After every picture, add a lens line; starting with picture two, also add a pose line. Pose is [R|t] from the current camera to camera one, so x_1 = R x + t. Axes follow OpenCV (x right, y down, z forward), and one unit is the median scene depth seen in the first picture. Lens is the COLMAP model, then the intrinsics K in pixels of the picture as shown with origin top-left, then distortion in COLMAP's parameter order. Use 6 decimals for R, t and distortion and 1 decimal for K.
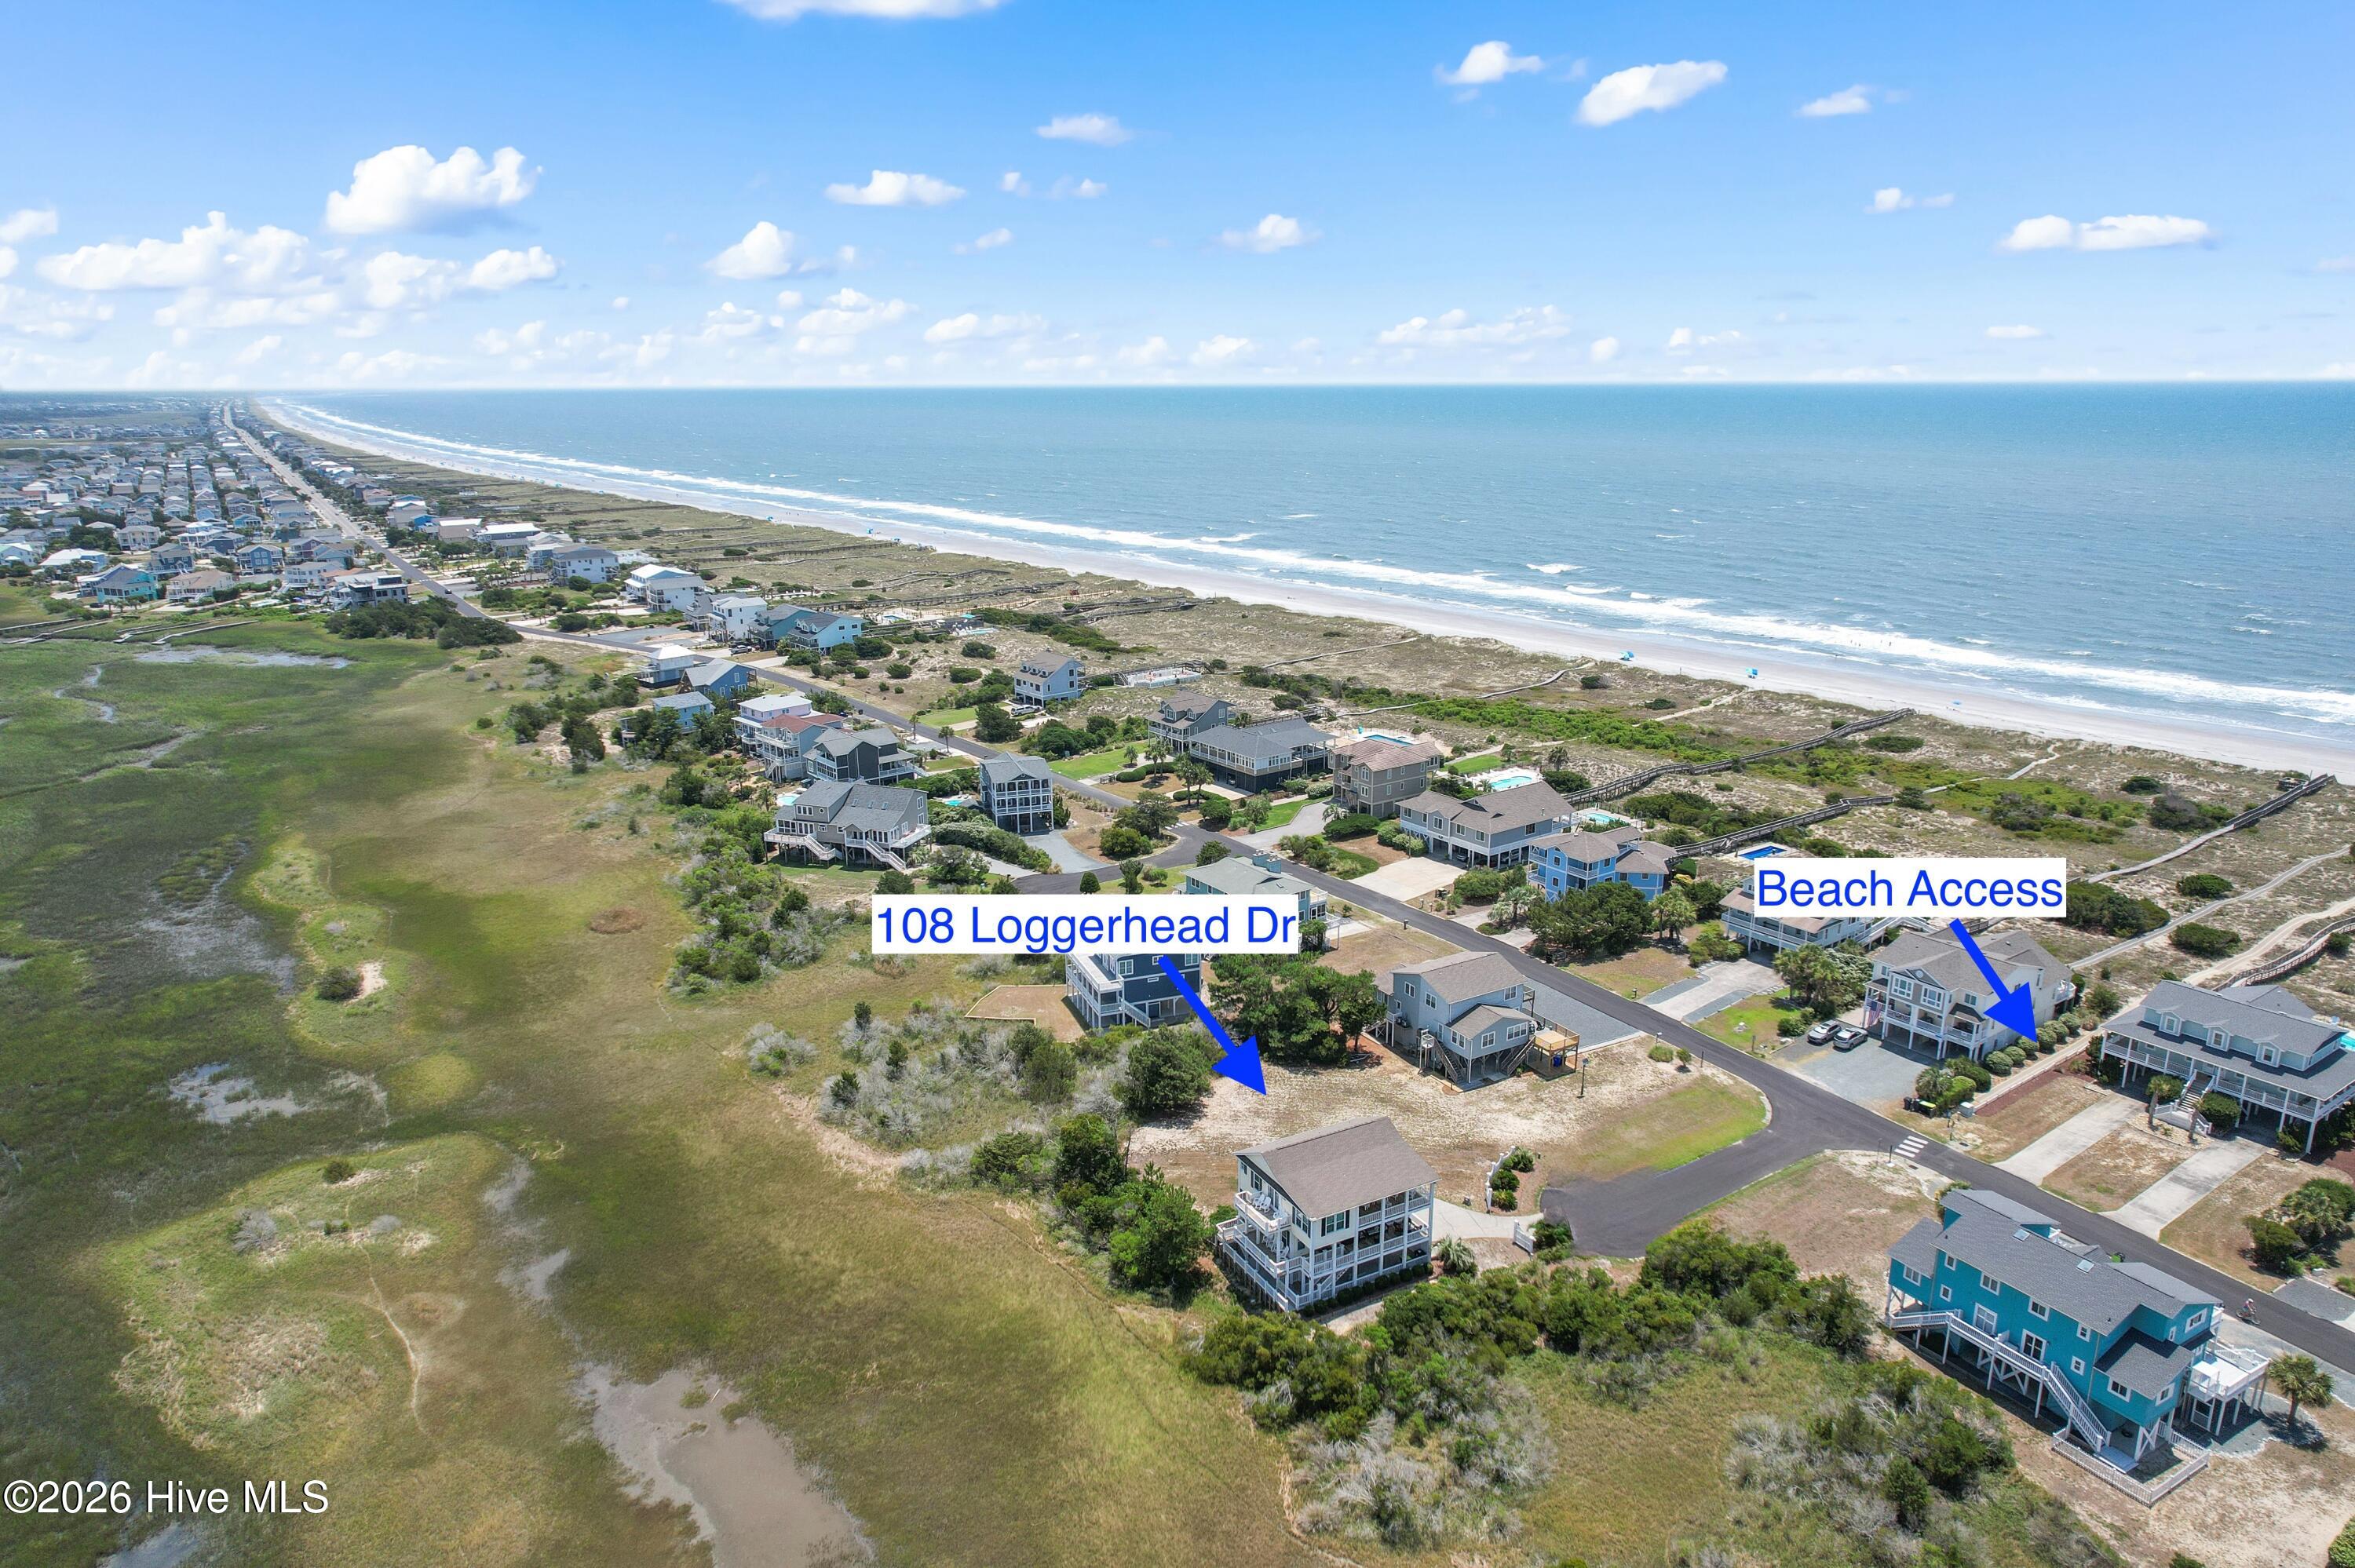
lens RADIAL K [[1499.5, 0, 1181.5], [0, 1499.5, 780.5], [0, 0, 1]] dist [-0.067266, 0.059233]
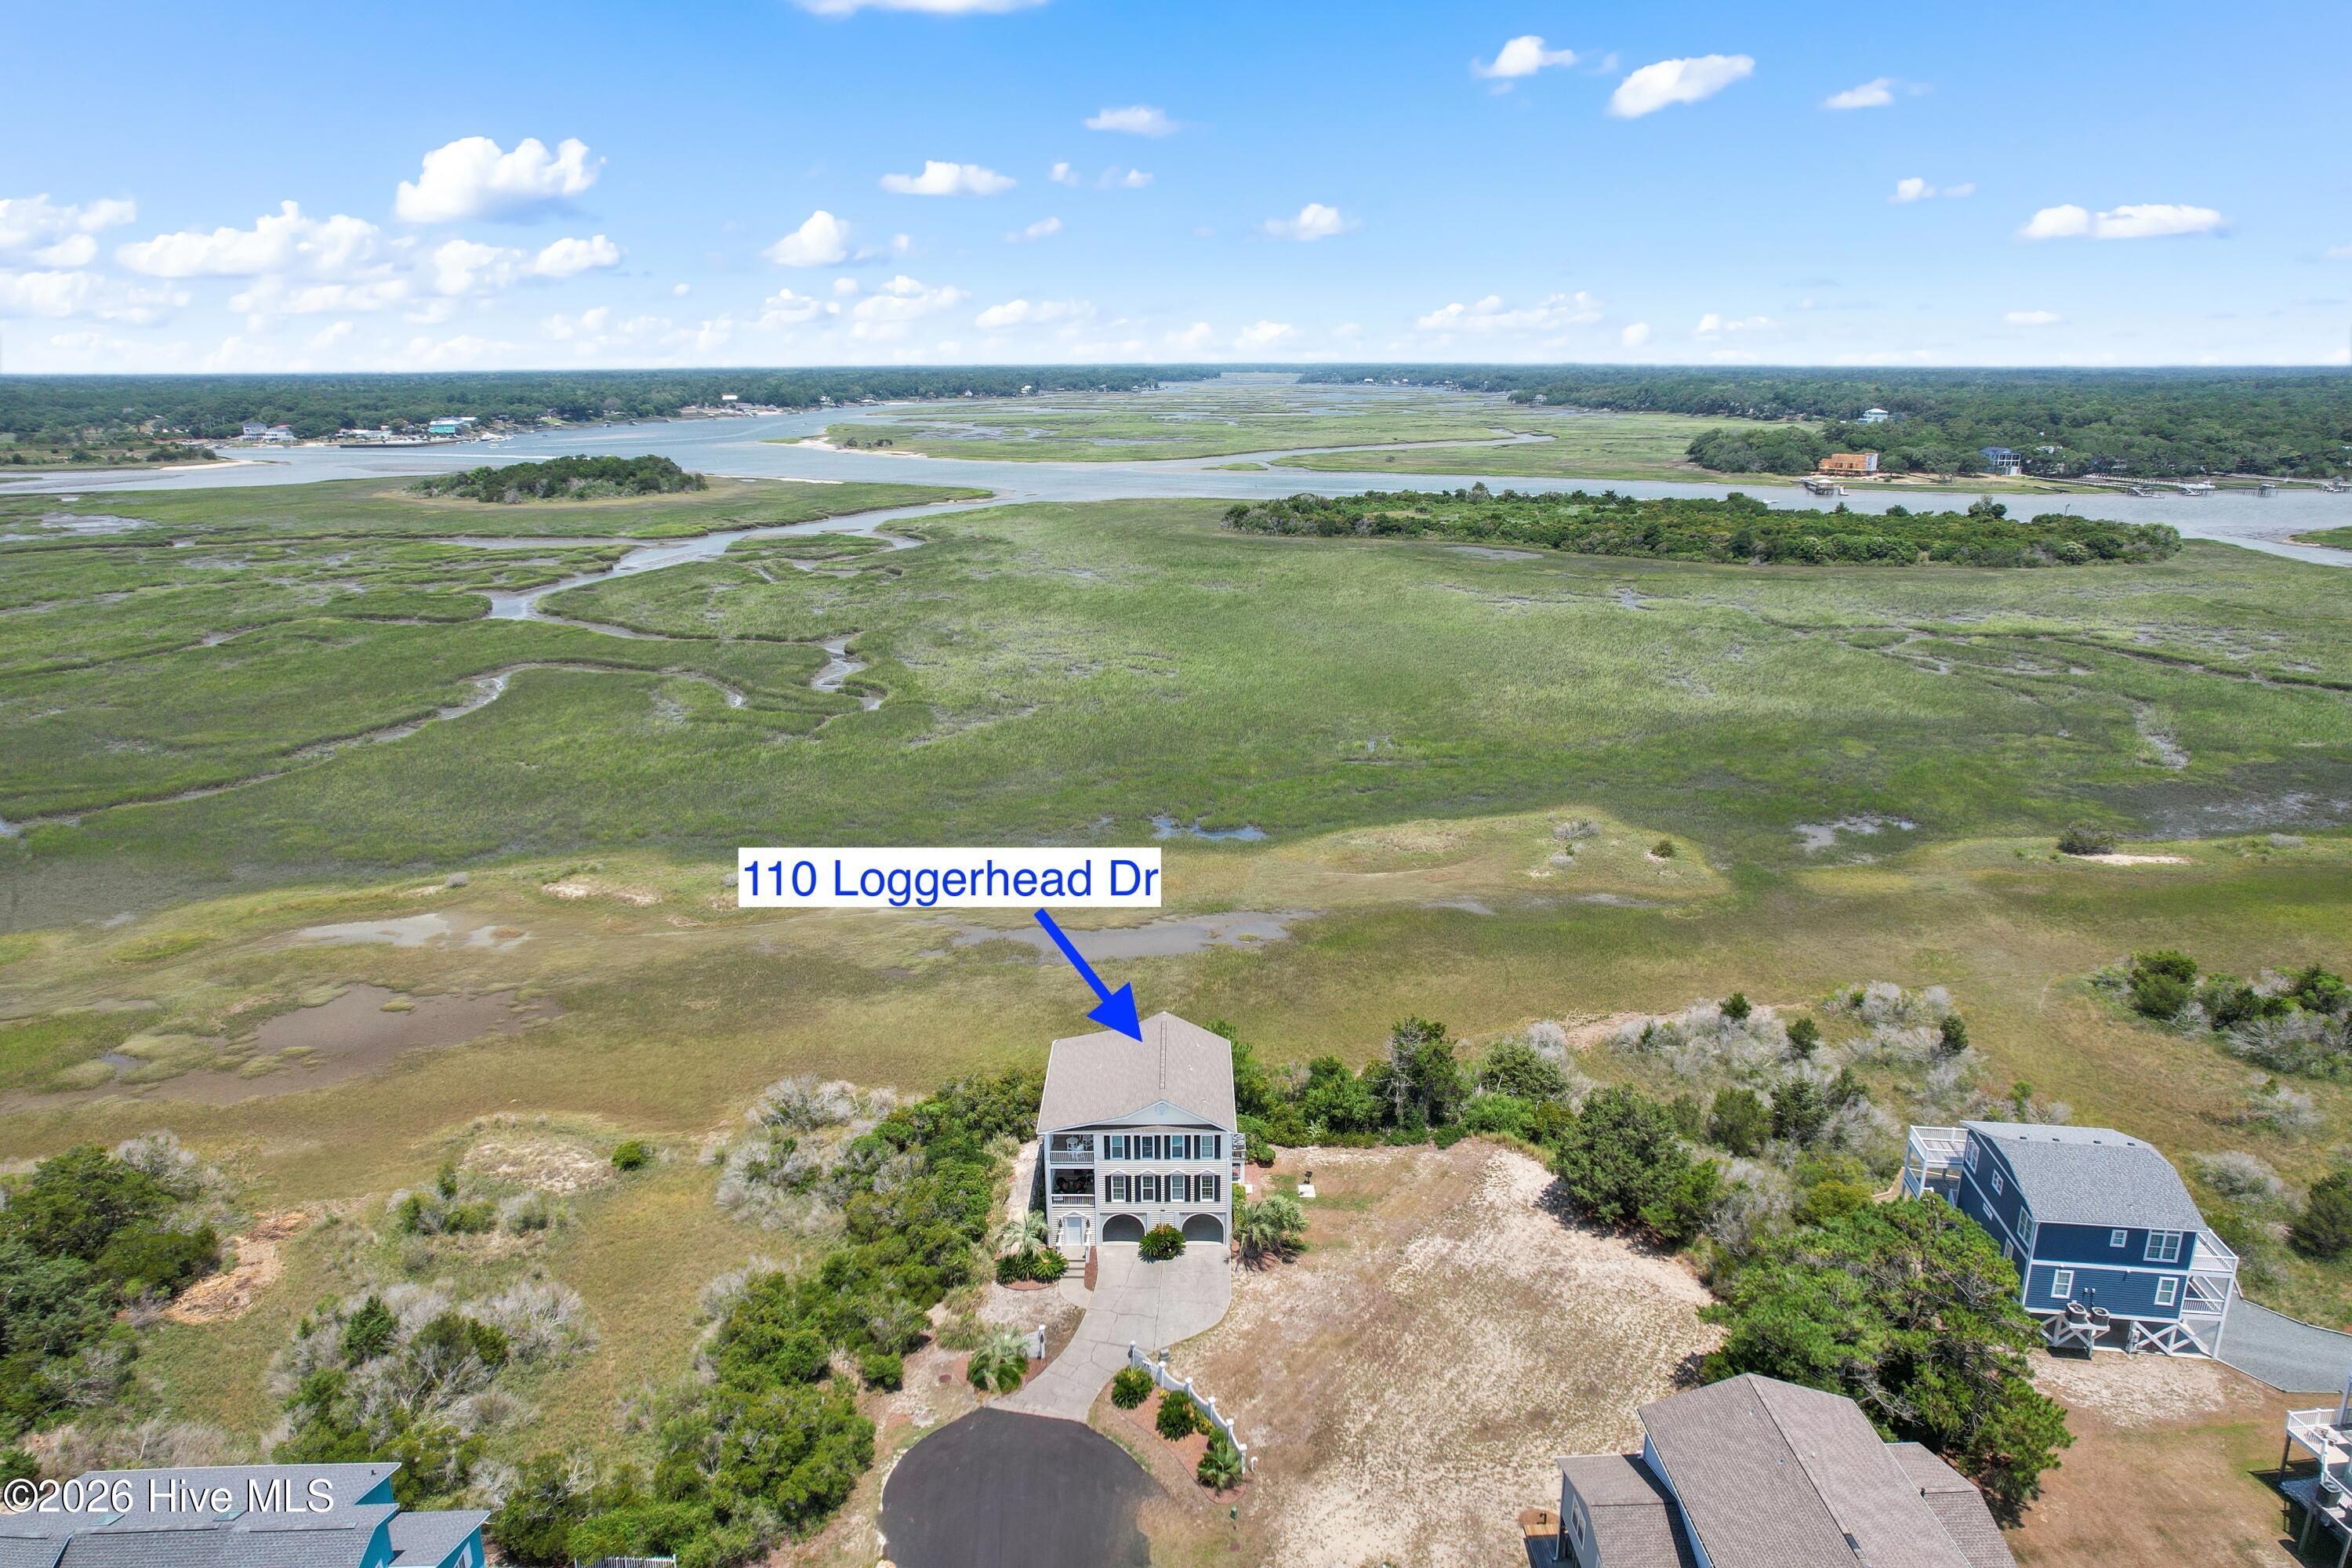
lens RADIAL K [[1497.8, 0, 1184.6], [0, 1497.8, 779.5], [0, 0, 1]] dist [-0.067266, 0.059233]
pose [[-0.473536, 0.245703, -0.845810, 0.547988], [-0.226723, 0.893938, 0.386617, -0.146348], [0.851094, 0.374841, -0.367605, 0.959787]]
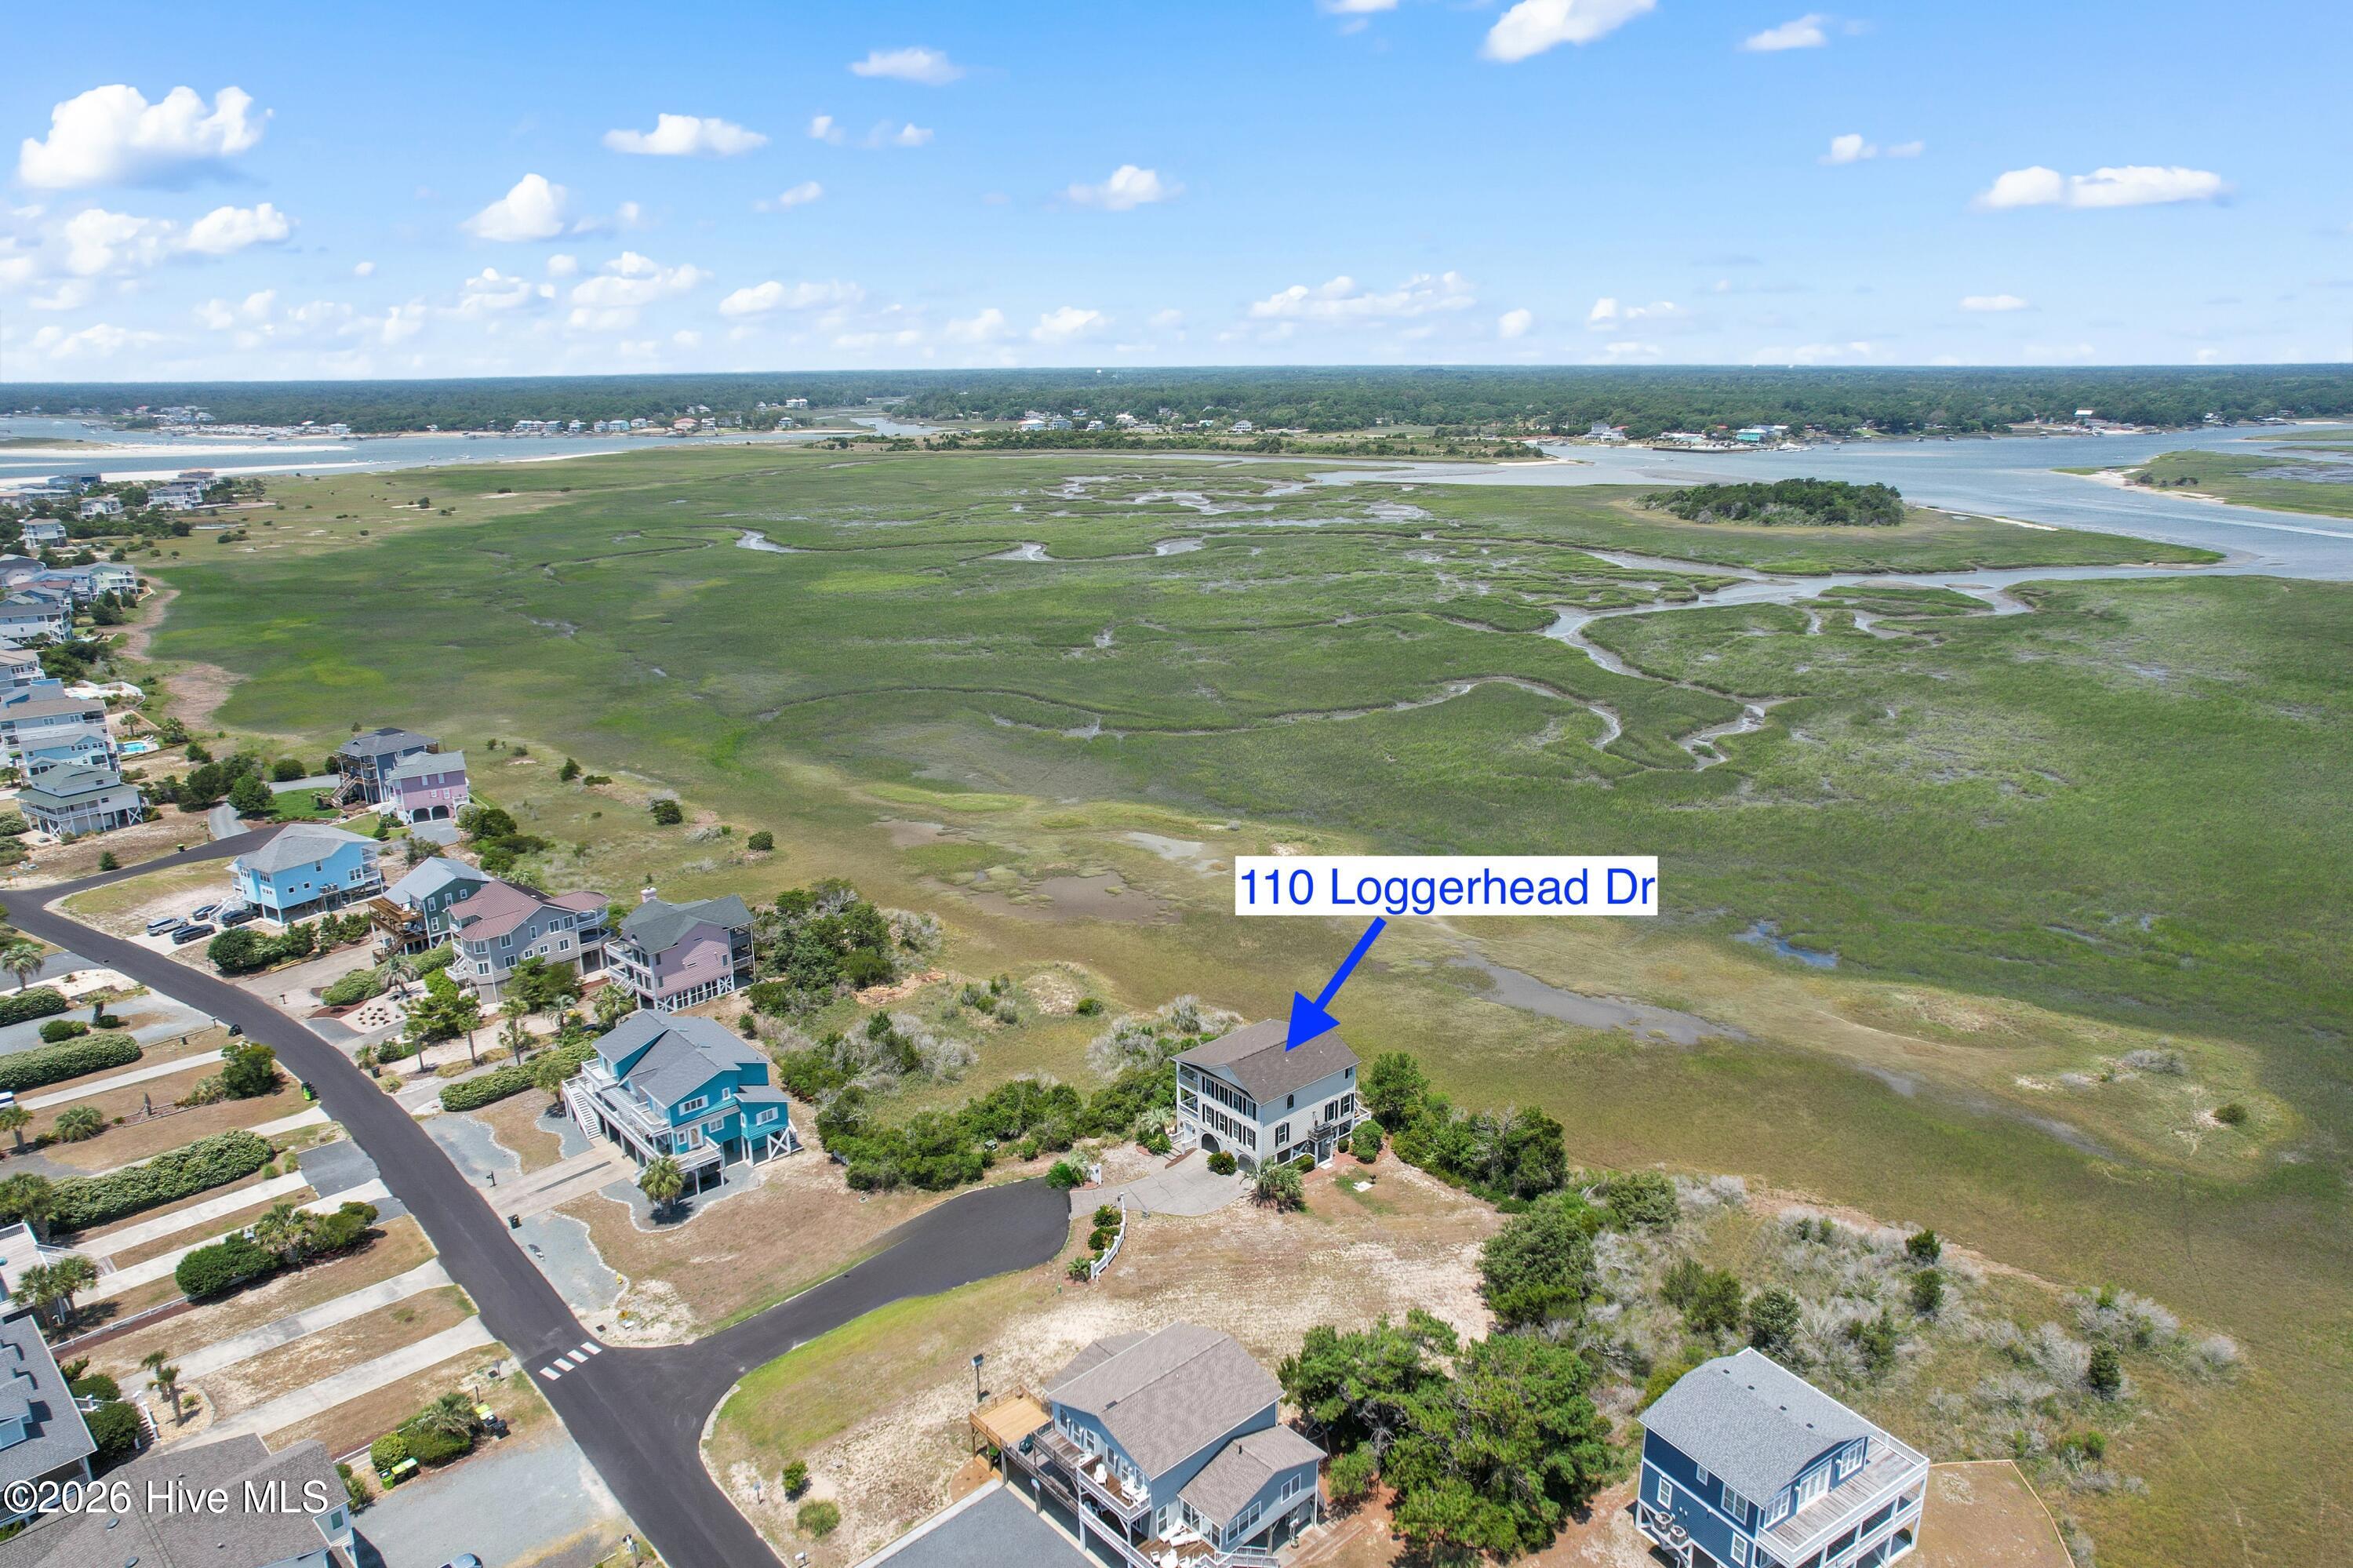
lens RADIAL K [[1498.5, 0, 1184.1], [0, 1498.5, 782.8], [0, 0, 1]] dist [-0.067266, 0.059233]
pose [[-0.978025, 0.069579, -0.196533, 0.281530], [-0.041907, 0.857817, 0.512243, -0.370835], [0.204231, 0.509223, -0.836051, 1.391947]]
